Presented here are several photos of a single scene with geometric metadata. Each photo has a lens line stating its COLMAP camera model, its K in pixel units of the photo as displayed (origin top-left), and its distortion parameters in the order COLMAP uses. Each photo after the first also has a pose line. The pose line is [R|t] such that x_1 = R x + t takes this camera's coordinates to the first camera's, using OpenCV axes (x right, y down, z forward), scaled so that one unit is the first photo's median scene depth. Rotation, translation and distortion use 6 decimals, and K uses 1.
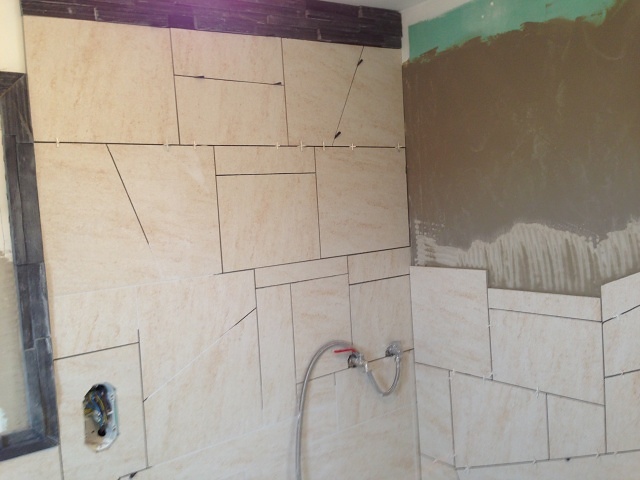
lens RADIAL K [[592.8, 0, 317.7], [0, 592.8, 240.2], [0, 0, 1]] dist [0.121840, -0.211034]
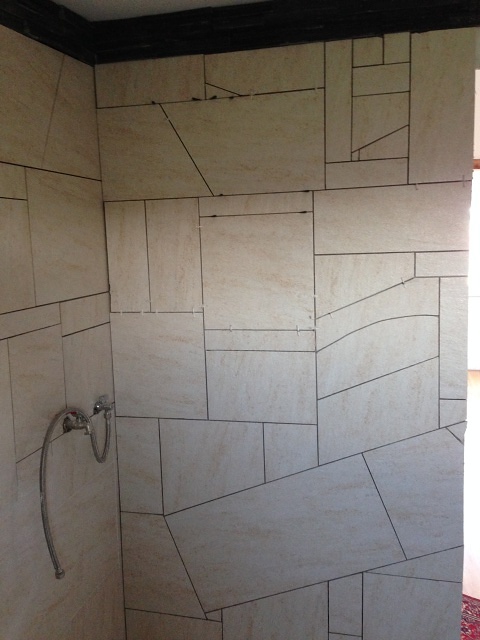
lens RADIAL K [[584.6, 0, 240.0], [0, 584.6, 320.0], [0, 0, 1]] dist [0.122045, -0.187896]
pose [[0.798233, -0.048192, 0.600418, -0.281611], [0.023746, 0.998537, 0.048578, 0.018063], [-0.601880, -0.024519, 0.798210, 0.191520]]
